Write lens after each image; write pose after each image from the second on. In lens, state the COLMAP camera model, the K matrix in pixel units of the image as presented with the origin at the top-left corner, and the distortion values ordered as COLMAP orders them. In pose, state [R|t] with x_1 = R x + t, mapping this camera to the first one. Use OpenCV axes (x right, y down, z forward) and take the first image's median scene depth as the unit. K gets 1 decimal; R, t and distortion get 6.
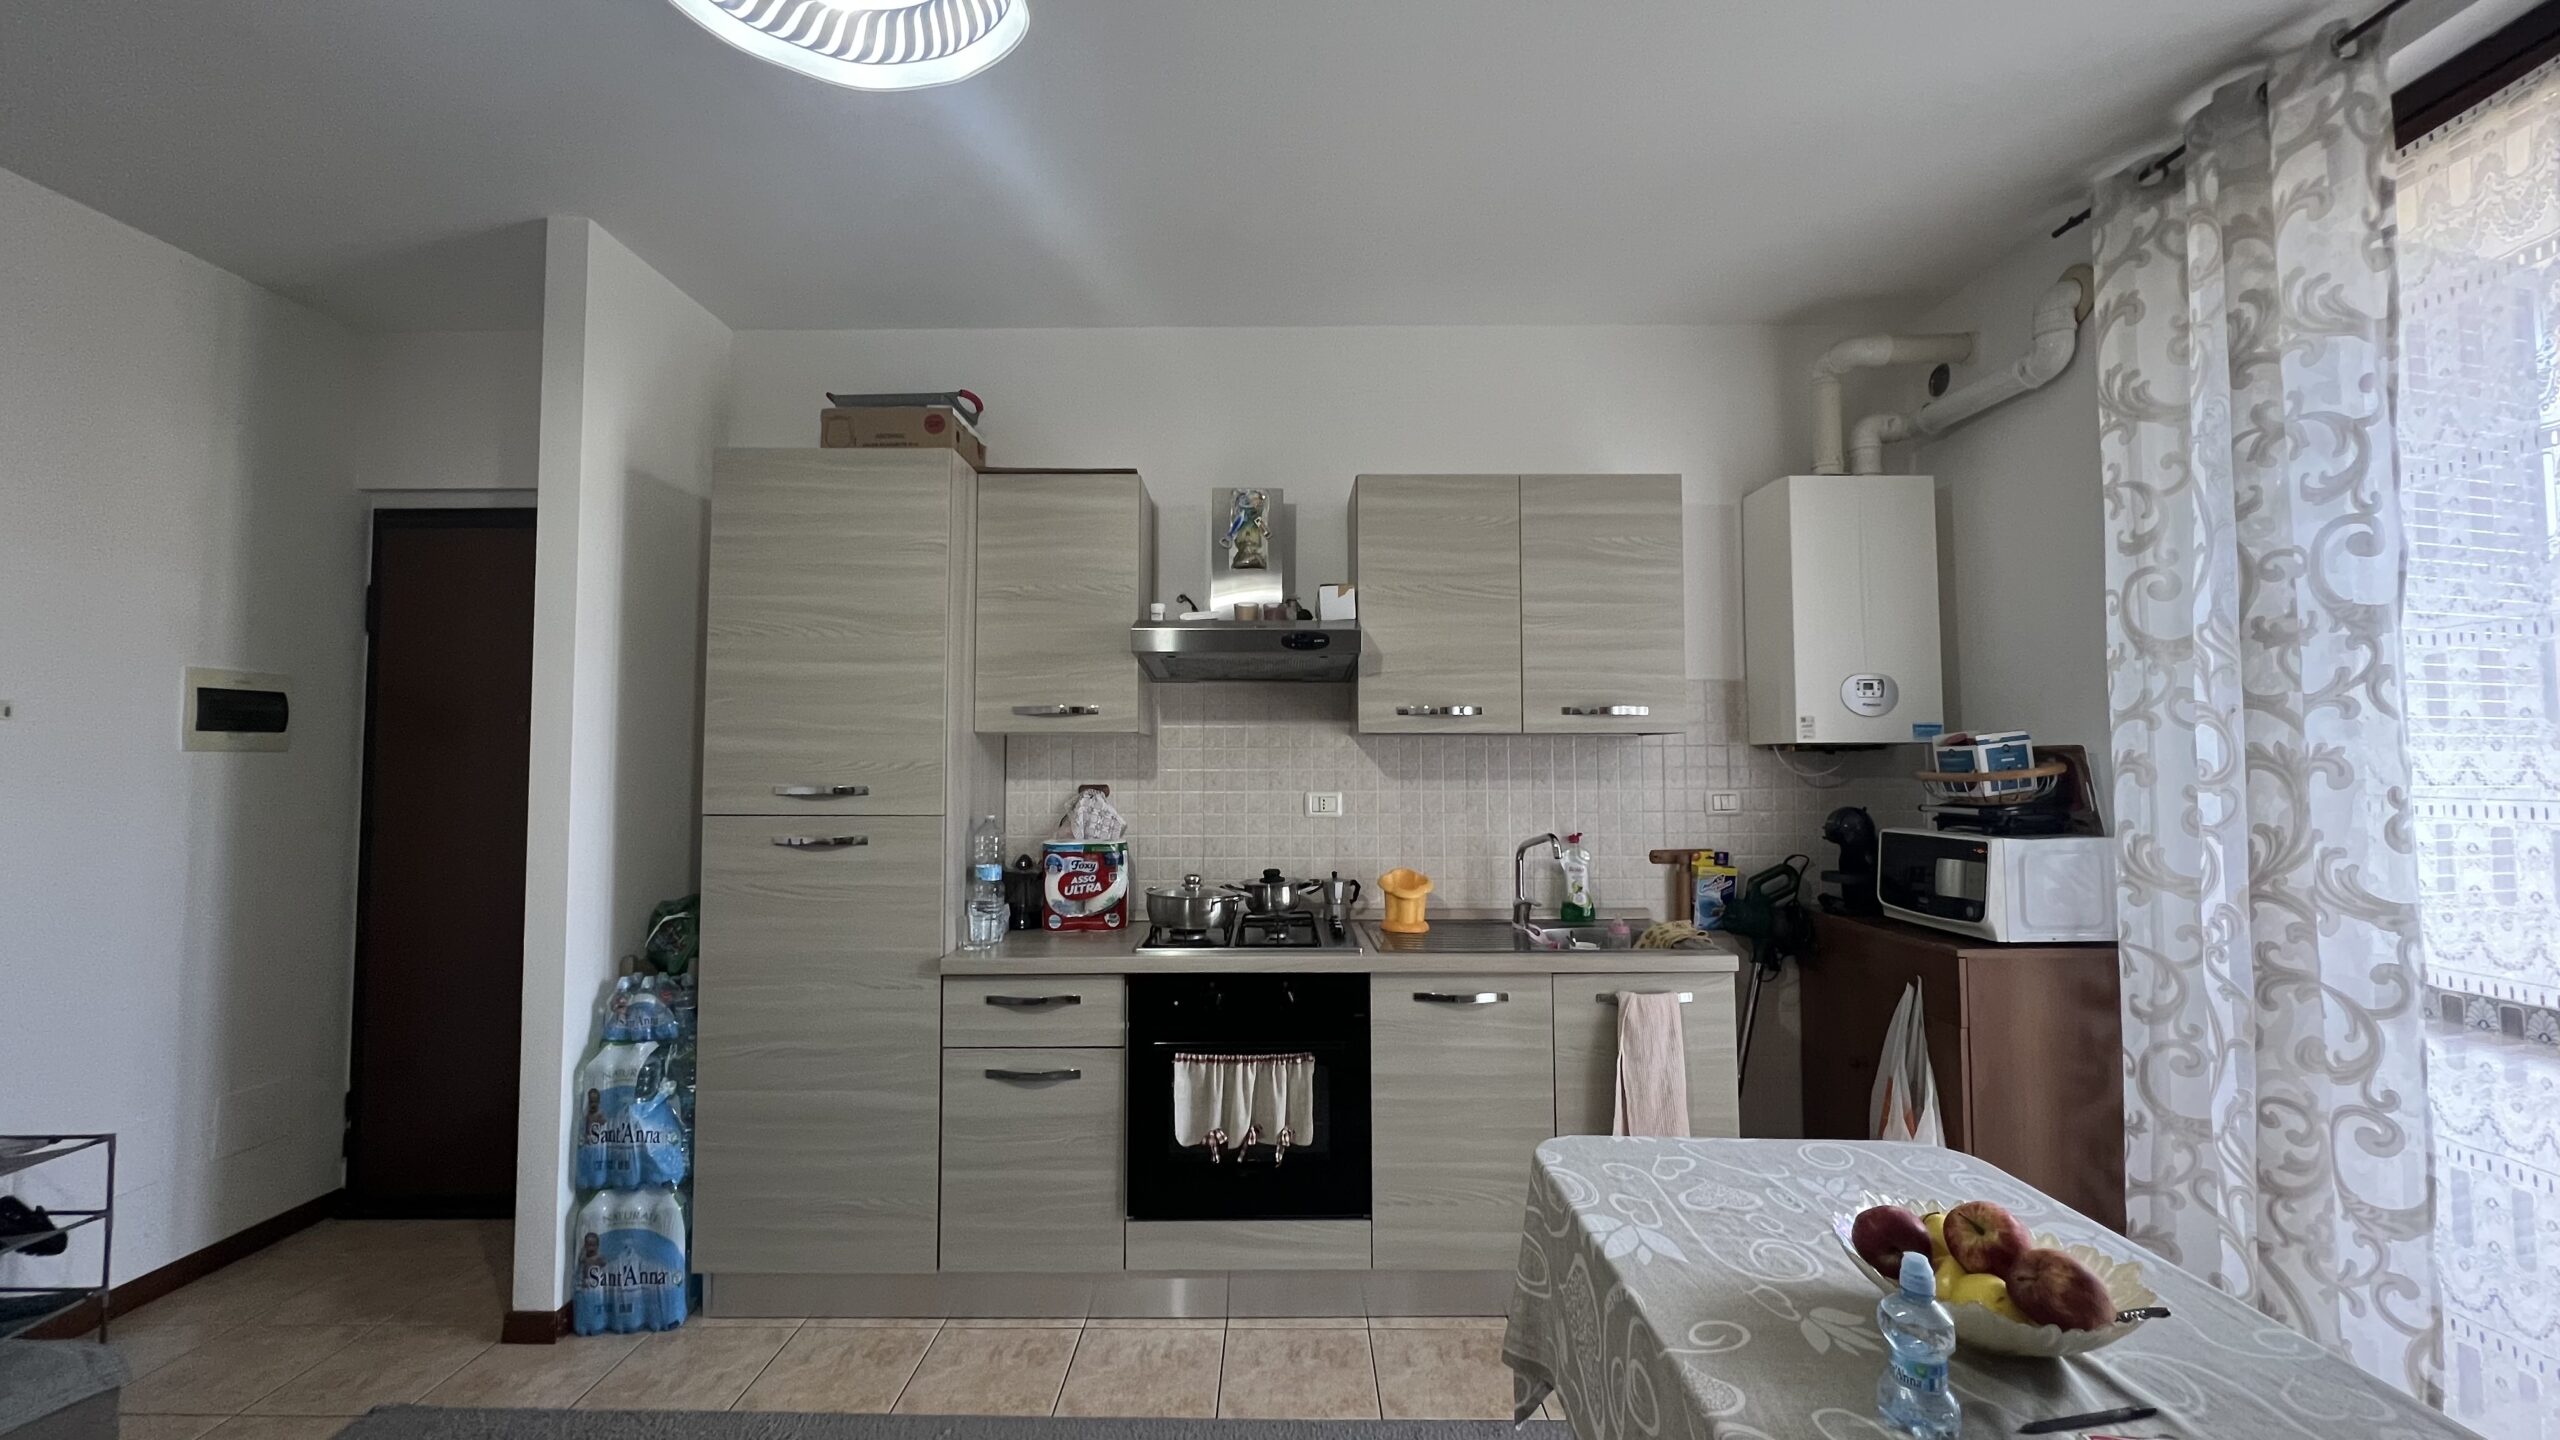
lens RADIAL K [[1024.2, 0, 1271.8], [0, 1024.2, 712.4], [0, 0, 1]] dist [-0.001285, -0.000376]
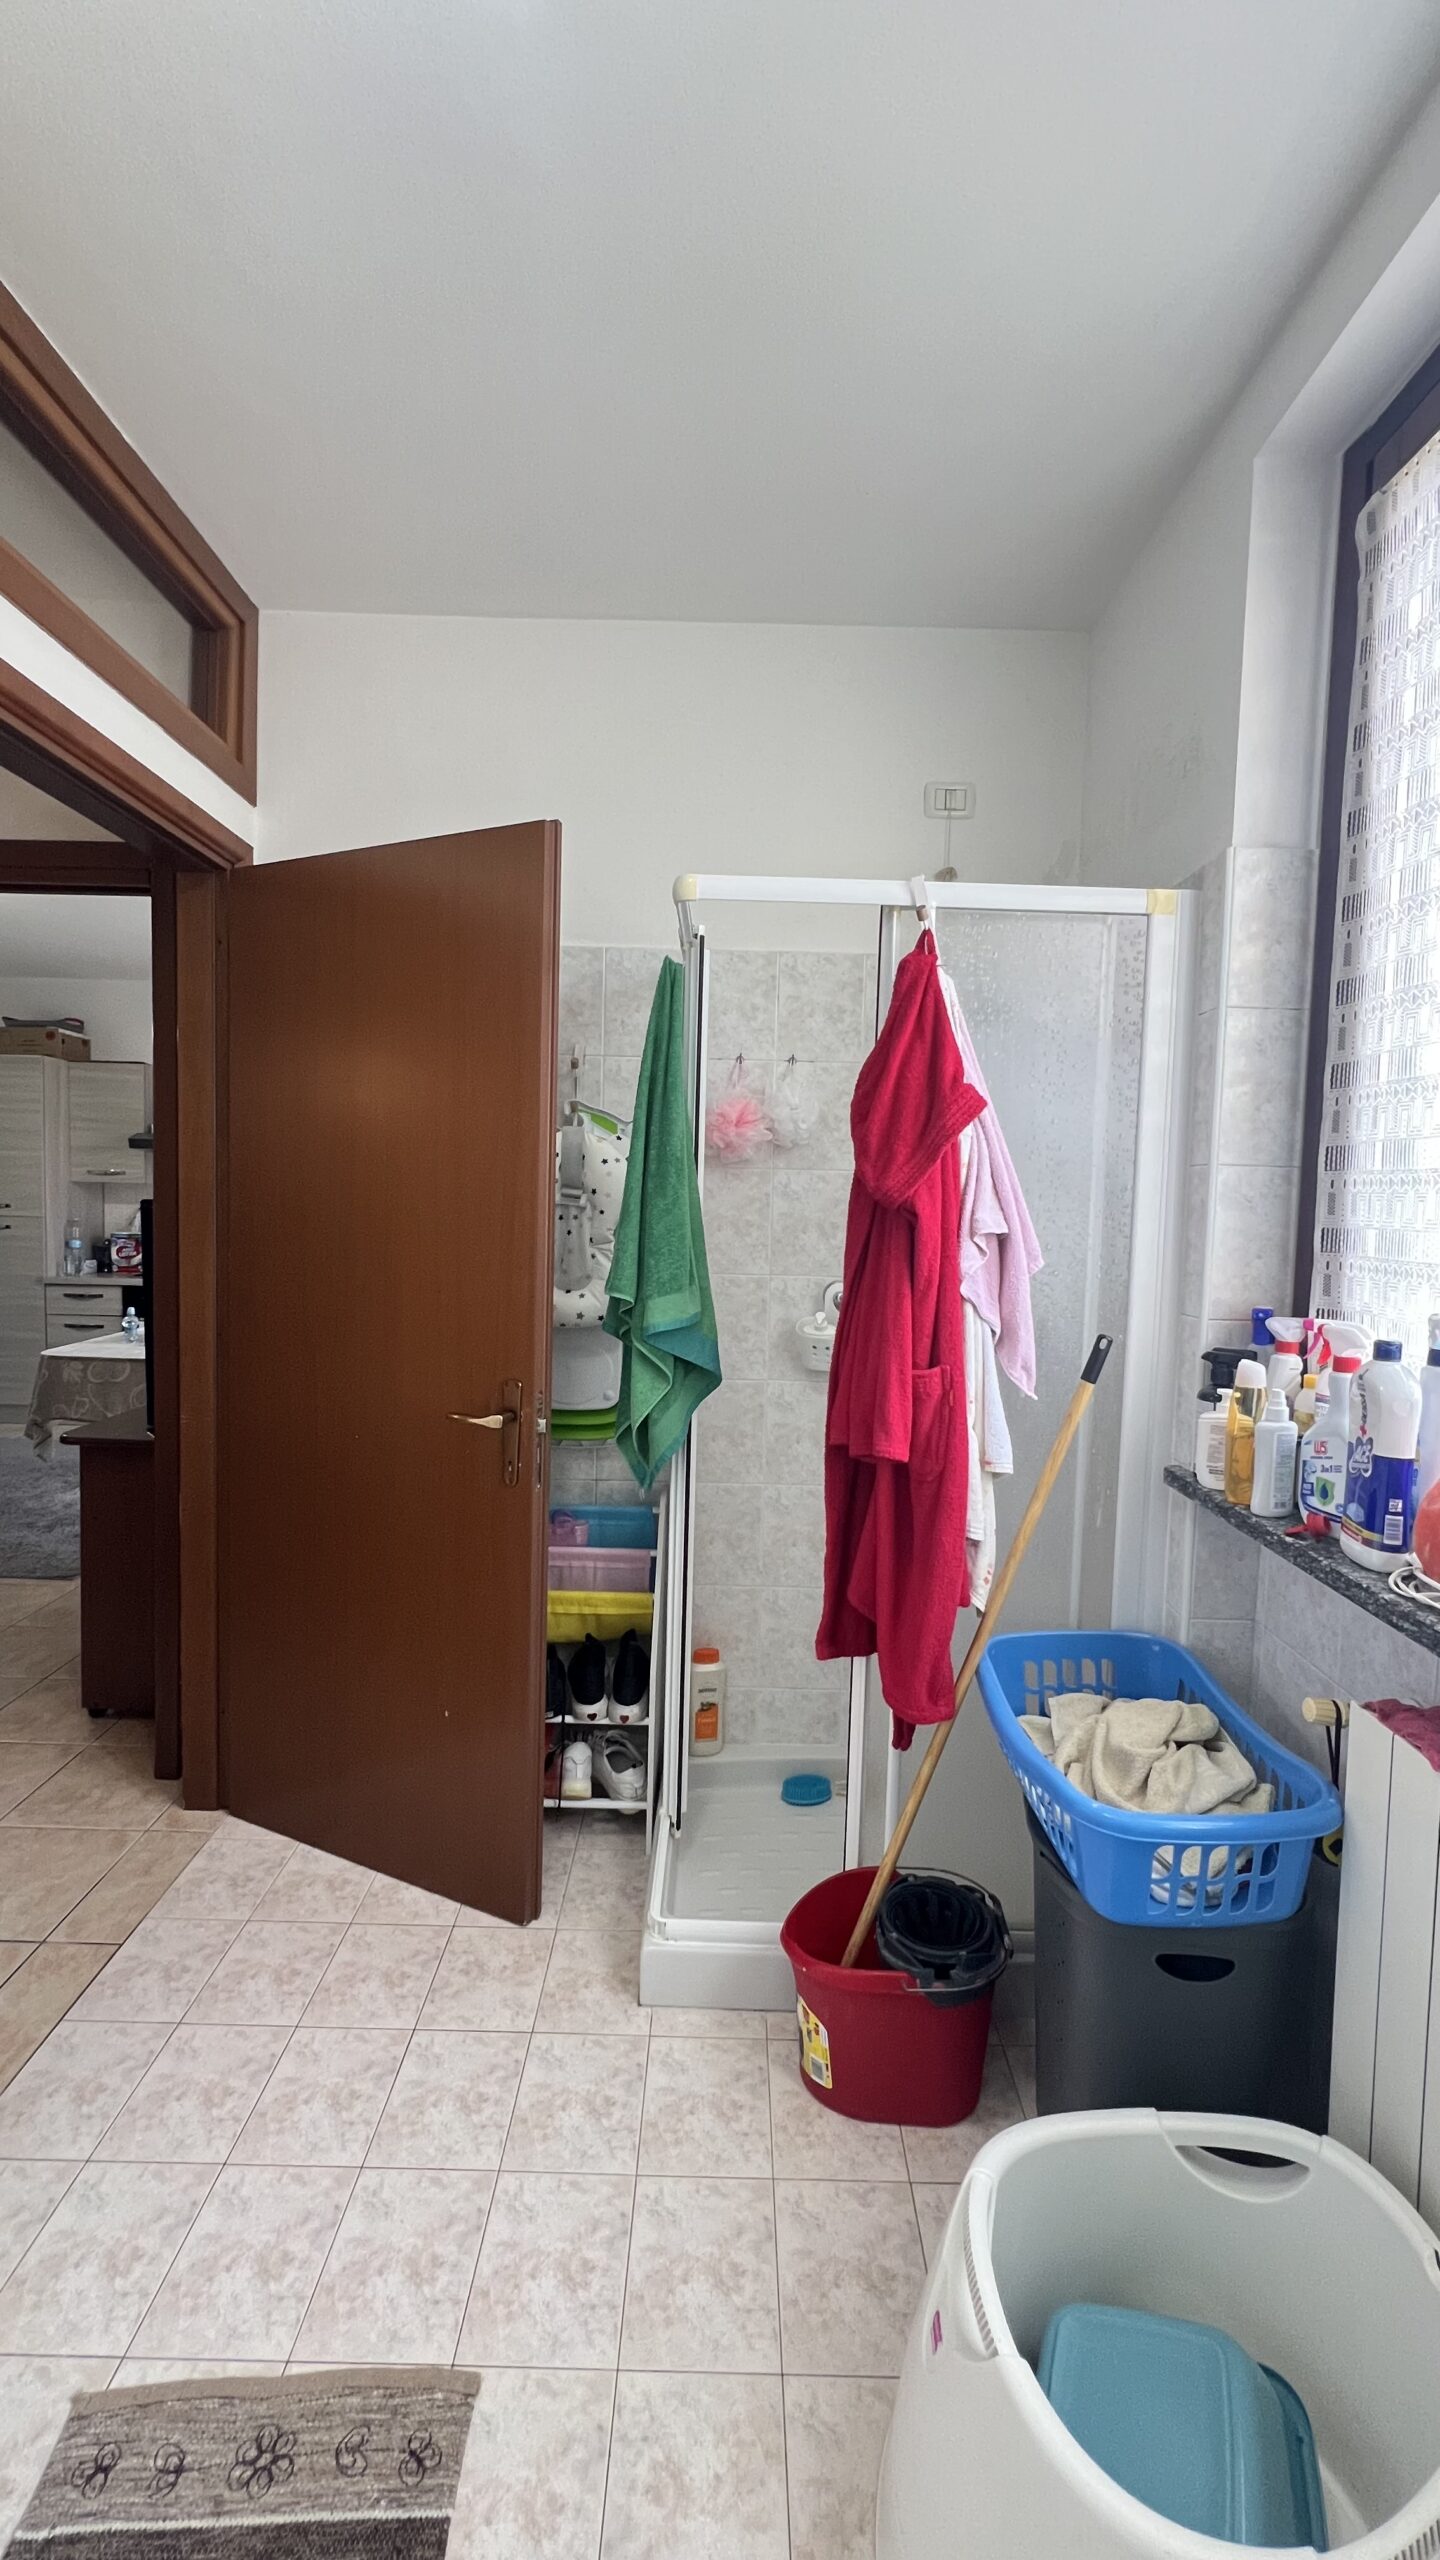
lens RADIAL K [[1024.9, 0, 729.4], [0, 1024.9, 1272.8], [0, 0, 1]] dist [-0.002913, 0.000504]
pose [[0.999476, 0.031175, 0.008723, 1.132187], [-0.031982, 0.992610, 0.117054, -0.089372], [-0.005009, -0.117272, 0.993087, -1.241109]]
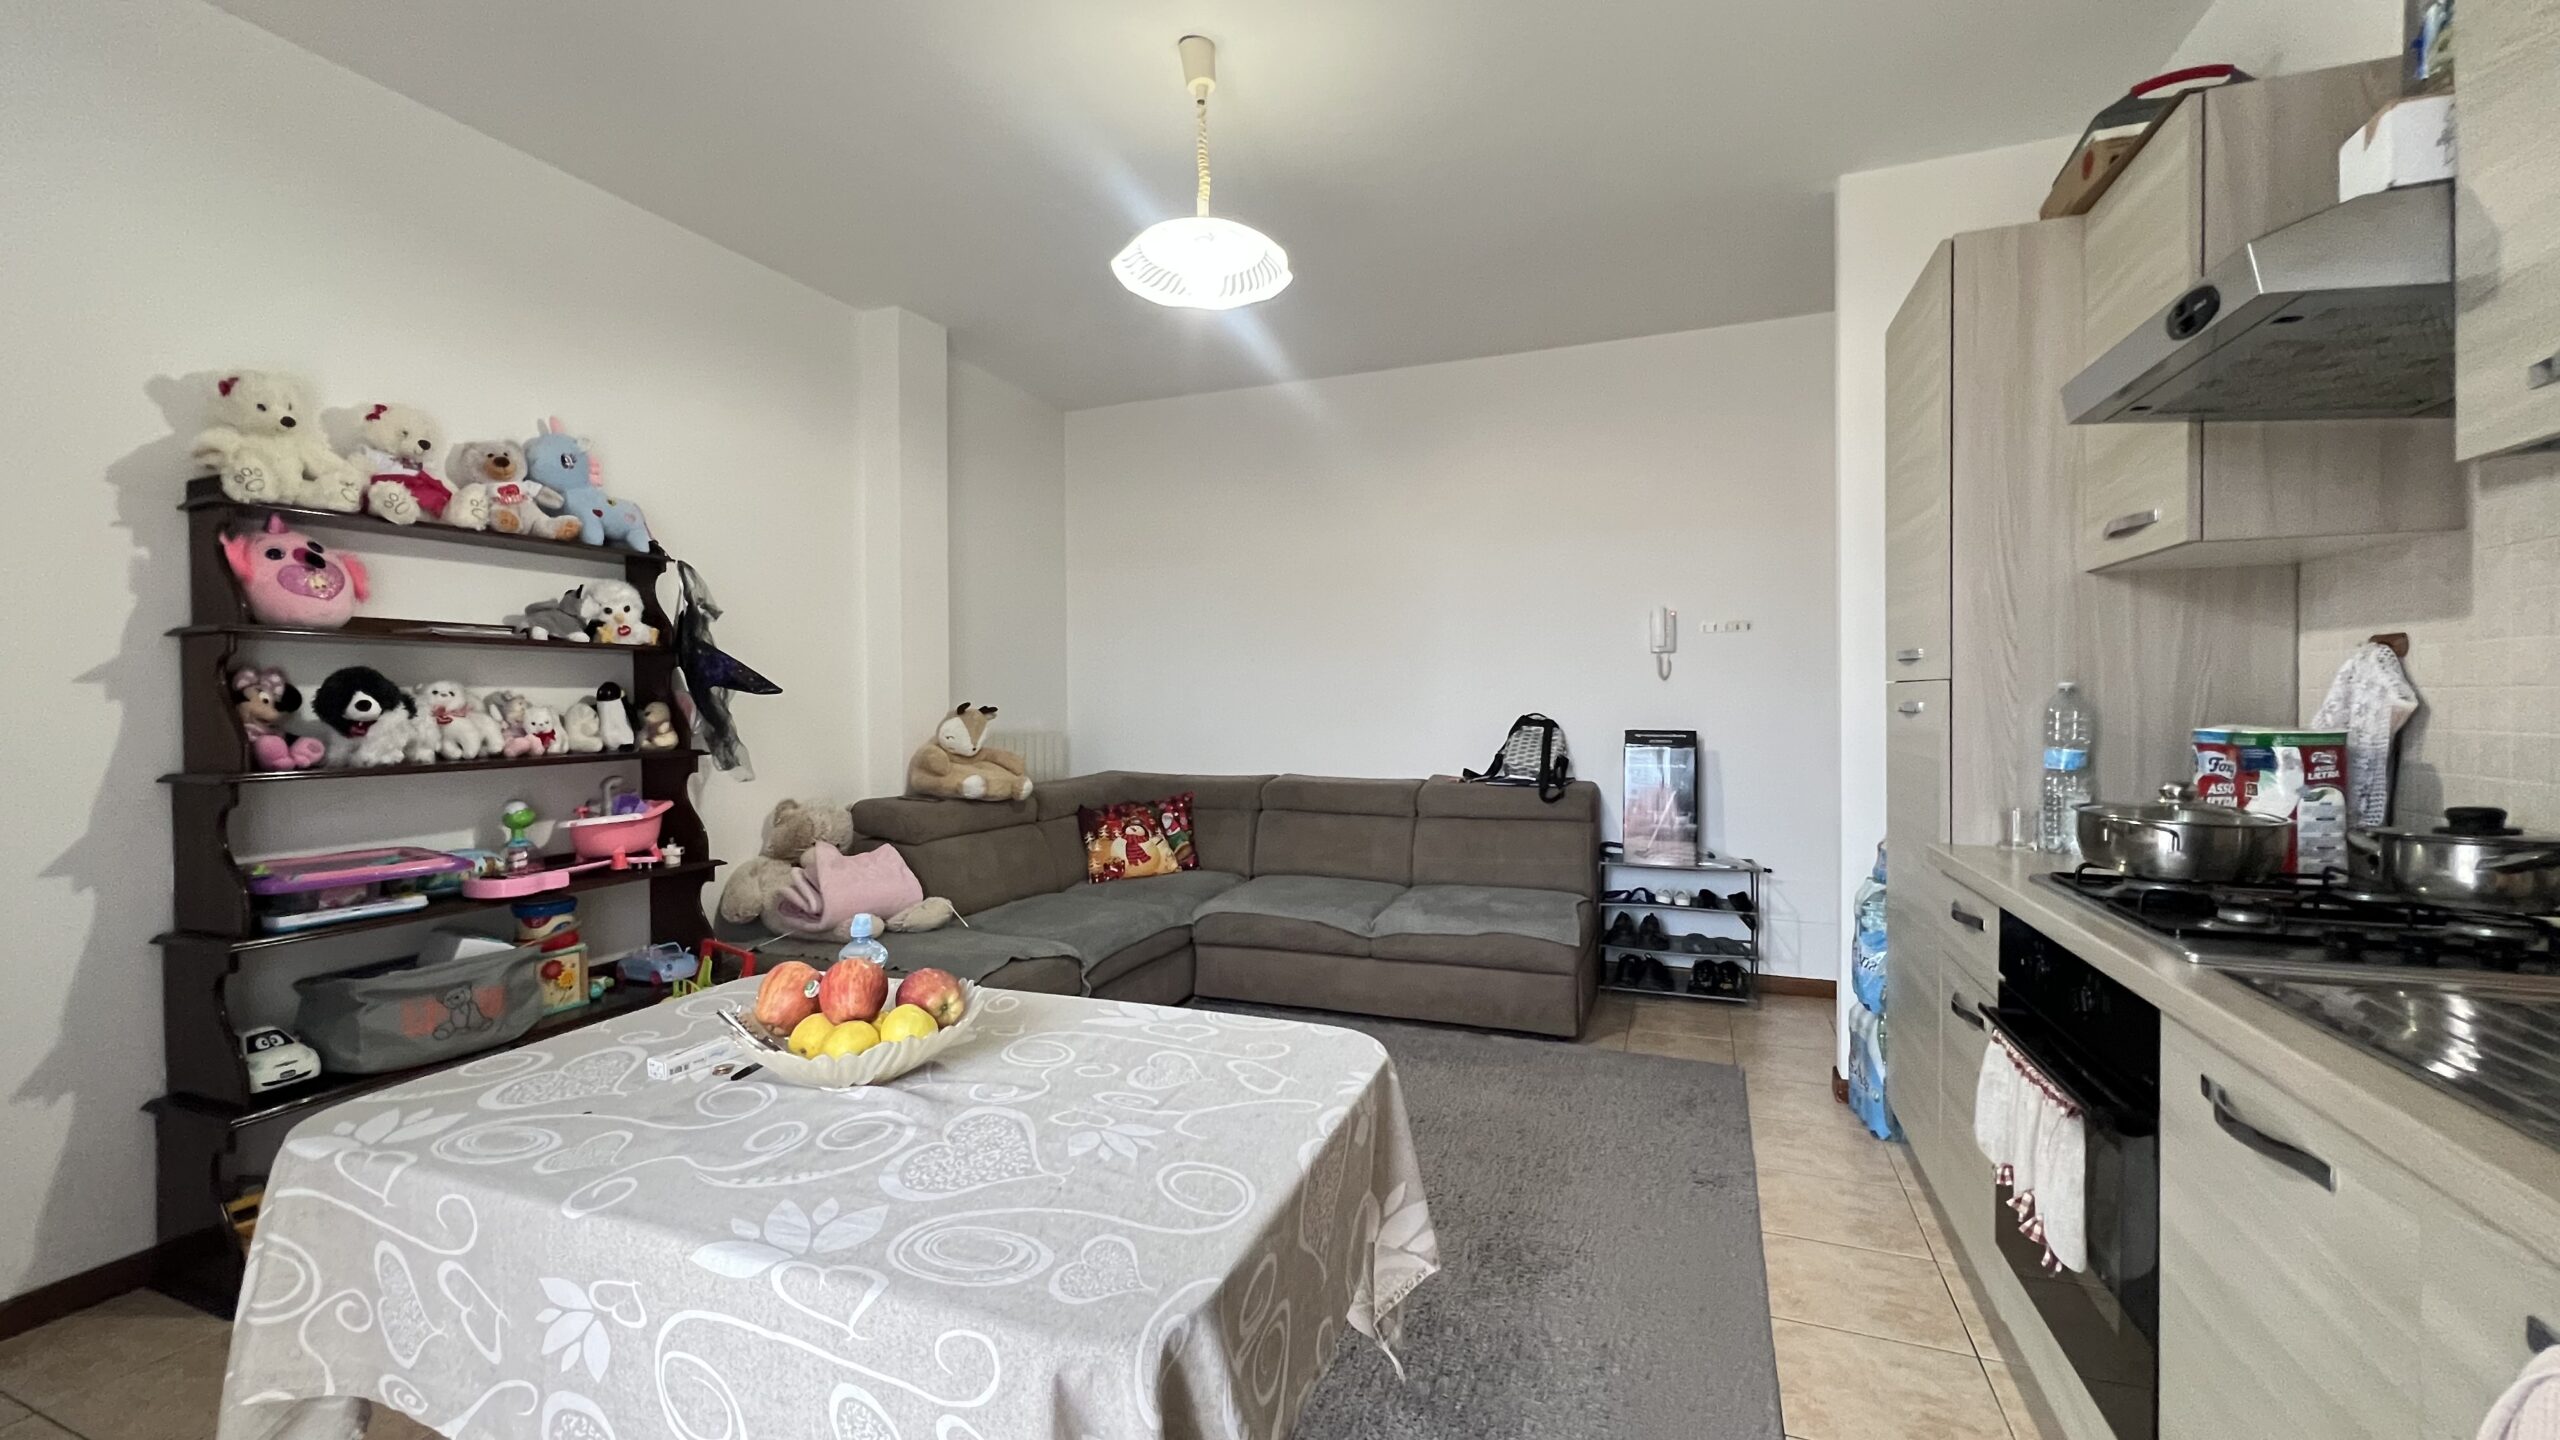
lens RADIAL K [[1024.9, 0, 1270.9], [0, 1024.9, 711.9], [0, 0, 1]] dist [-0.002913, 0.000504]
pose [[-0.365494, 0.015379, -0.930687, 0.619246], [0.053398, 0.998563, -0.004470, 0.093375], [0.929281, -0.051331, -0.365790, 0.727833]]
